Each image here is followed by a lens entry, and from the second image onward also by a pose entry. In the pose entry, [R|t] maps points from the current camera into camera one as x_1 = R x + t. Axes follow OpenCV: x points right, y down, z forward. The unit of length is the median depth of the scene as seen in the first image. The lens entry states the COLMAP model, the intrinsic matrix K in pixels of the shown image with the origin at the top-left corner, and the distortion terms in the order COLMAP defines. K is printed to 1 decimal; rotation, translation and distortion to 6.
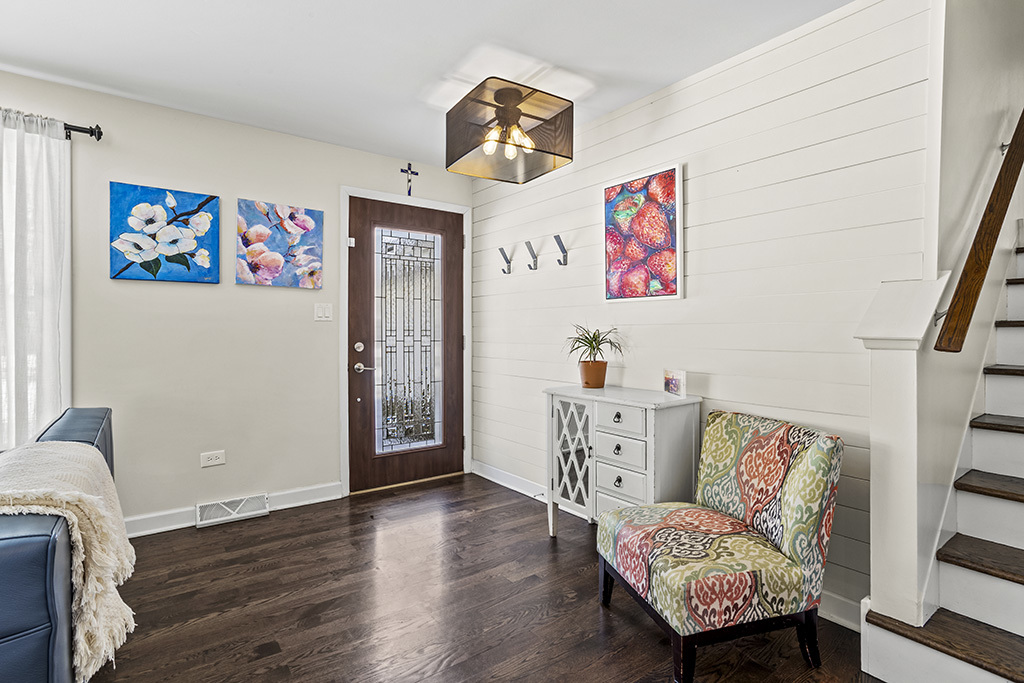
lens RADIAL K [[494.2, 0, 505.3], [0, 494.2, 331.0], [0, 0, 1]] dist [-0.064125, 0.035057]
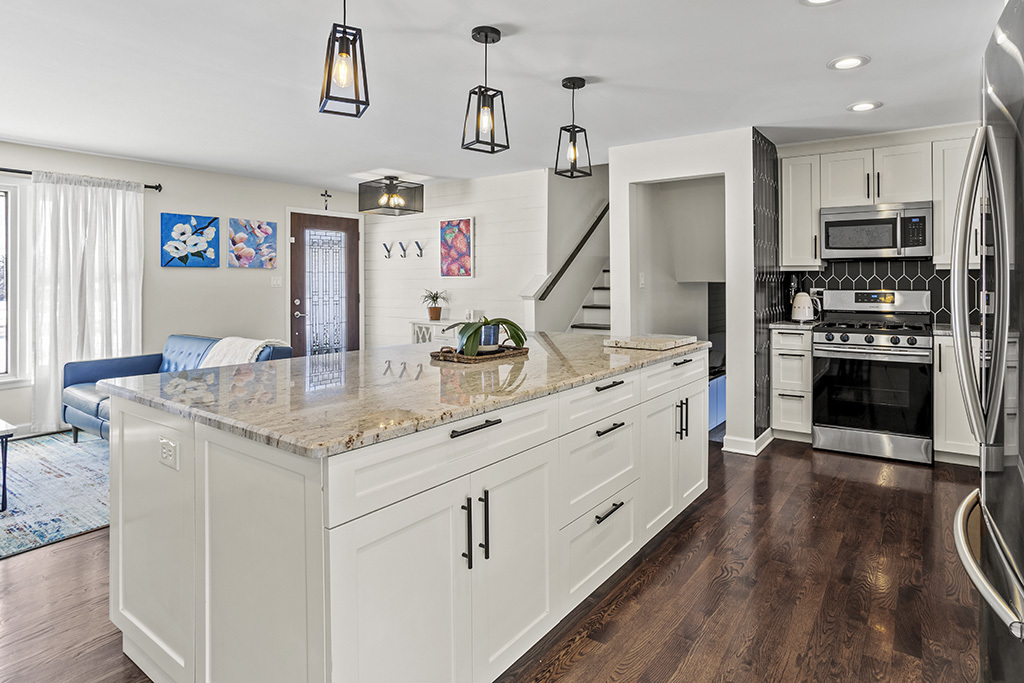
lens RADIAL K [[555.9, 0, 572.5], [0, 555.9, 282.3], [0, 0, 1]] dist [-0.080385, 0.056469]
pose [[0.936997, -0.006649, 0.349273, -0.084014], [0.005481, 0.999976, 0.004331, -0.046949], [-0.349294, -0.002144, 0.937011, -1.325002]]
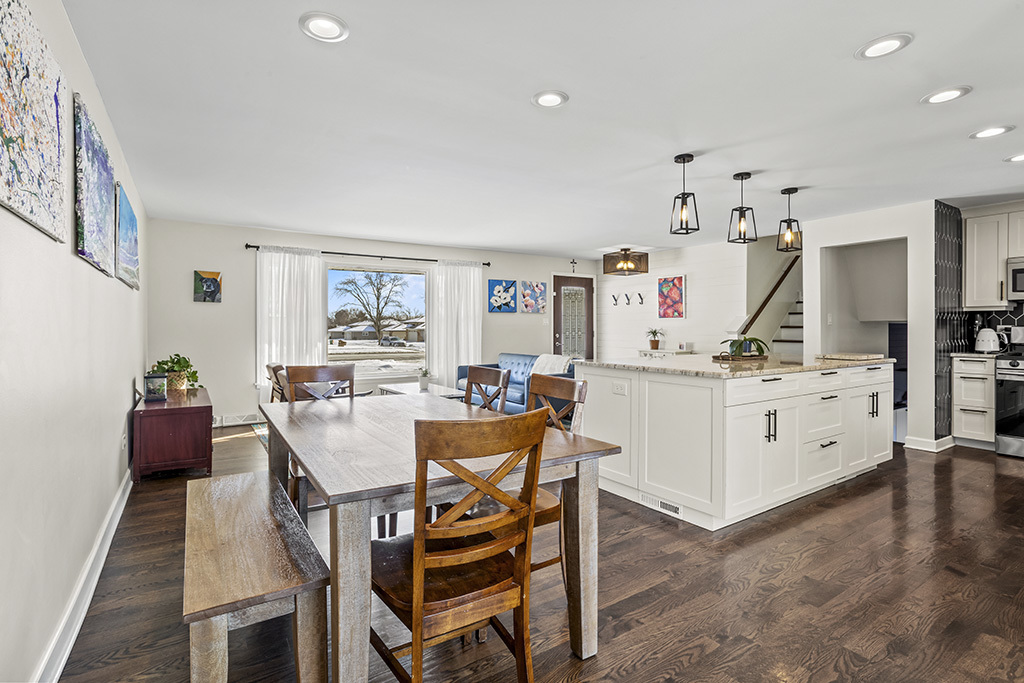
lens RADIAL K [[494.2, 0, 505.3], [0, 494.2, 331.0], [0, 0, 1]] dist [-0.064125, 0.035057]
pose [[0.997800, -0.003622, -0.066194, -0.486679], [0.004291, 0.999941, 0.009963, -0.022089], [0.066154, -0.010225, 0.997757, -1.867172]]
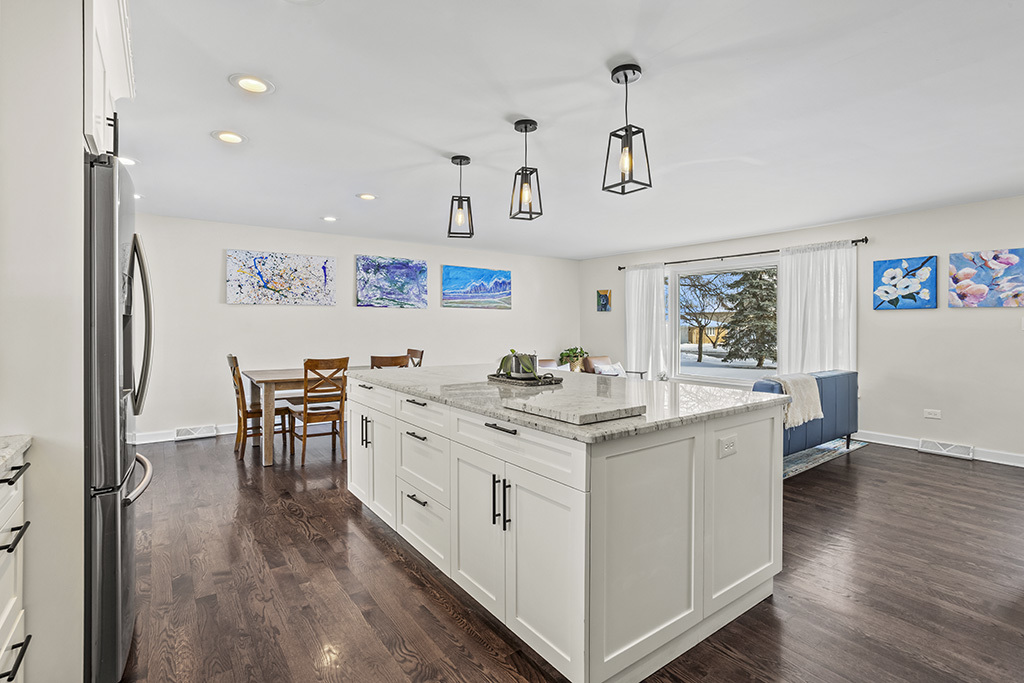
lens RADIAL K [[494.2, 0, 505.3], [0, 494.2, 331.0], [0, 0, 1]] dist [-0.064125, 0.035057]
pose [[-0.015502, 0.008044, -0.999847, 1.105973], [0.000002, 0.999968, 0.008045, -0.035357], [0.999880, 0.000123, -0.015502, -0.456876]]
